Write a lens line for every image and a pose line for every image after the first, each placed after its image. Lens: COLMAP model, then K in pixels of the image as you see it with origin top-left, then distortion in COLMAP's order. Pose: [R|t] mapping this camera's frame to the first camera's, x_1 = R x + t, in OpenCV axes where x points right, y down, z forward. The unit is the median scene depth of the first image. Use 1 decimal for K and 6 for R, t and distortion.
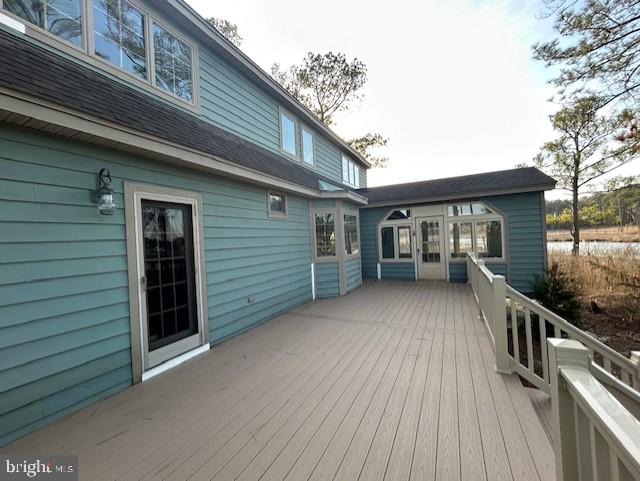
lens RADIAL K [[255.8, 0, 320.0], [0, 255.8, 240.5], [0, 0, 1]] dist [-0.000830, -0.000447]
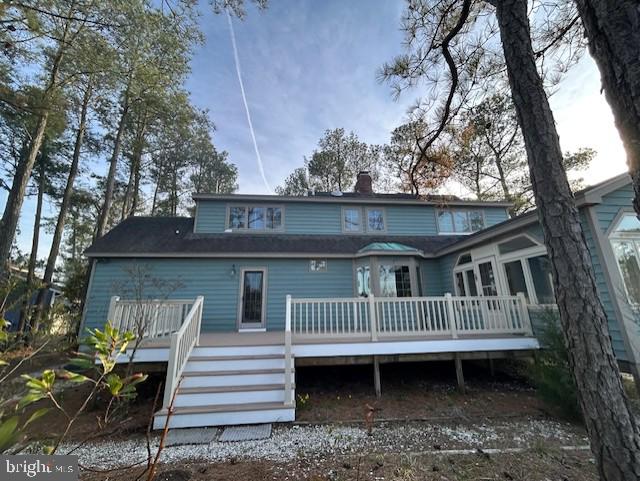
lens RADIAL K [[255.8, 0, 320.0], [0, 255.8, 240.5], [0, 0, 1]] dist [-0.000830, -0.000447]
pose [[0.546652, -0.174749, -0.818923, 2.034062], [-0.009729, 0.976590, -0.214888, 0.110756], [0.837303, 0.125436, 0.532155, 0.048566]]
